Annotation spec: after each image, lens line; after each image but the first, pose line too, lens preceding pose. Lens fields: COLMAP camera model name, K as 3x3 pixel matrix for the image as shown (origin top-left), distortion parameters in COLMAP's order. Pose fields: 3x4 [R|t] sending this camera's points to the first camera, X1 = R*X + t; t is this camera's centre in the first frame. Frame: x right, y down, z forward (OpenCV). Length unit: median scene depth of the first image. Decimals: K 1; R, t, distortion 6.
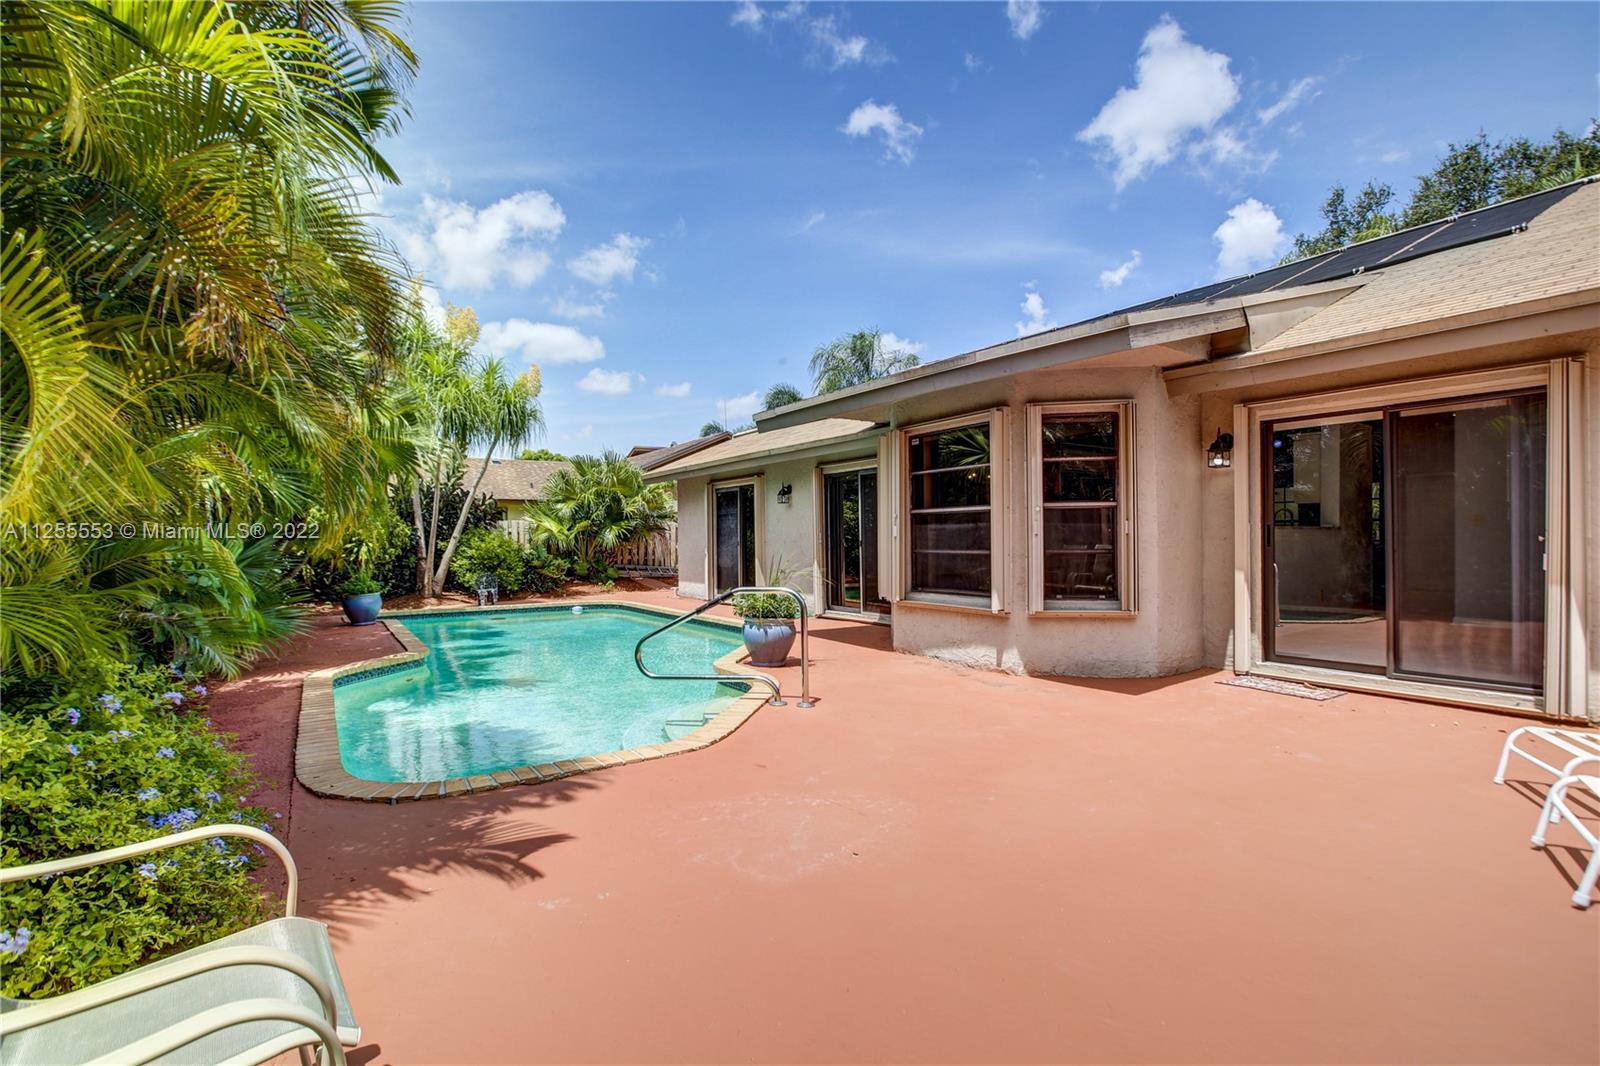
lens RADIAL K [[796.9, 0, 805.9], [0, 796.9, 558.3], [0, 0, 1]] dist [-0.001120, 0.018578]
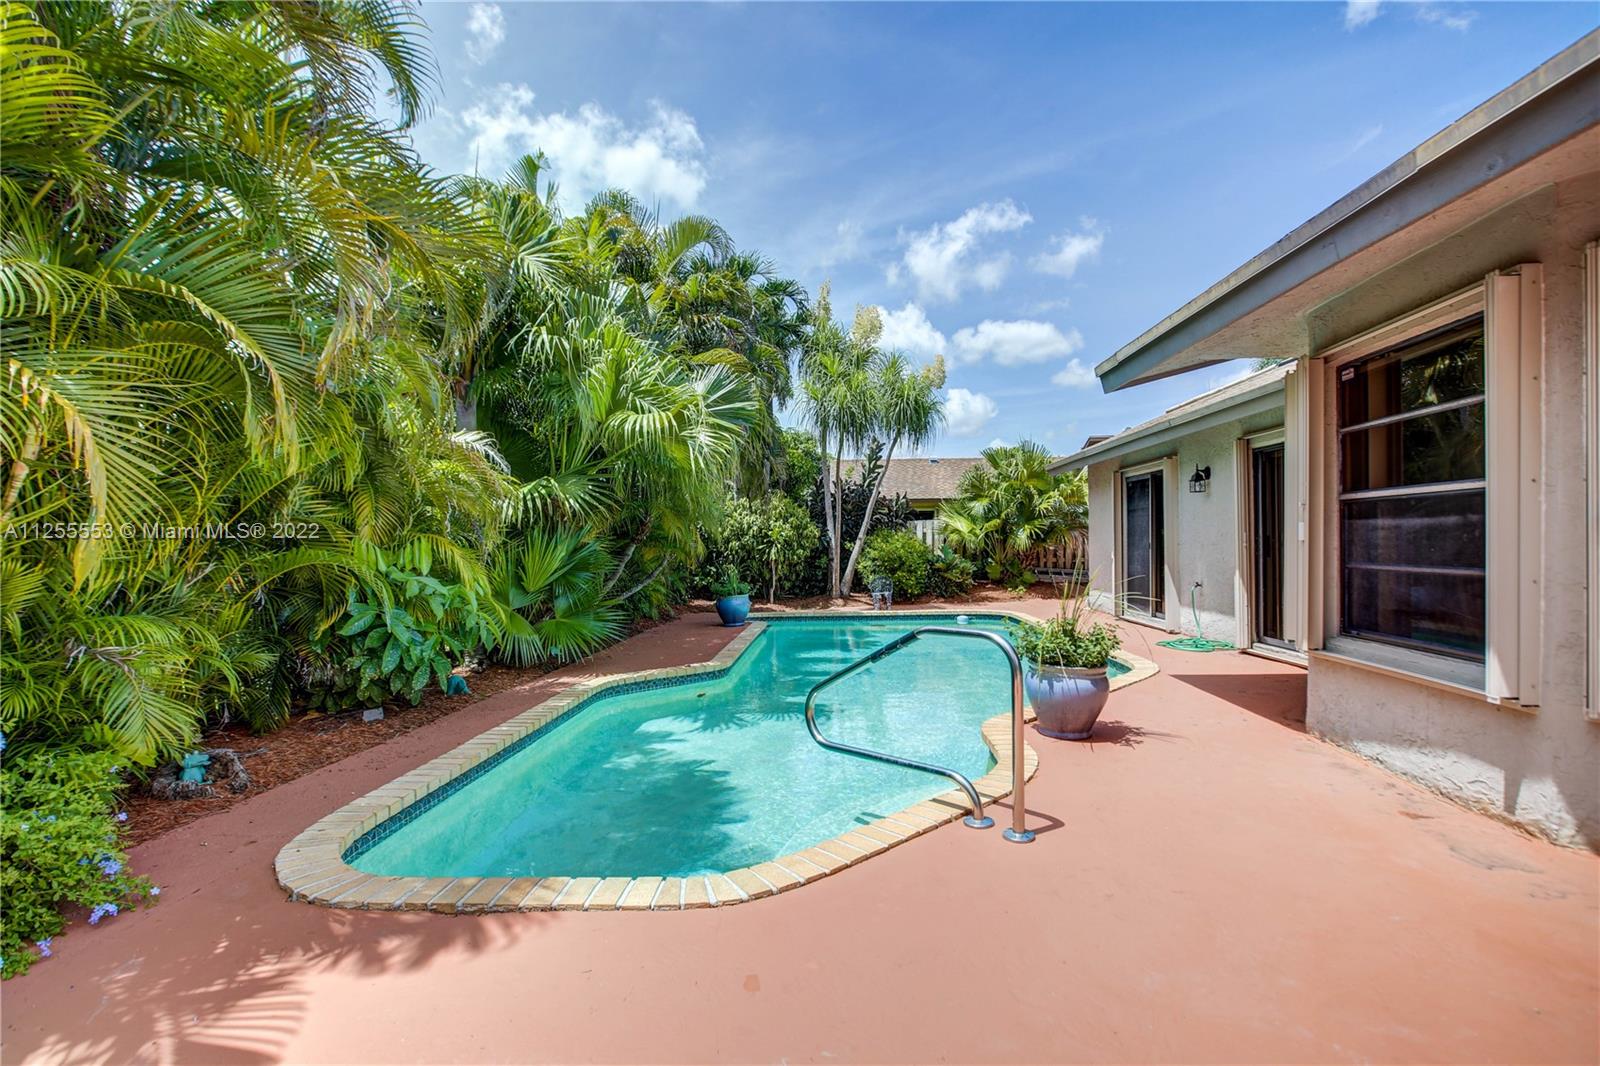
lens RADIAL K [[796.9, 0, 805.9], [0, 796.9, 558.3], [0, 0, 1]] dist [-0.001120, 0.018578]
pose [[0.826207, 0.011678, -0.563245, 0.067076], [-0.010478, 0.999931, 0.005362, -0.006411], [0.563269, 0.001471, 0.826272, 0.146349]]
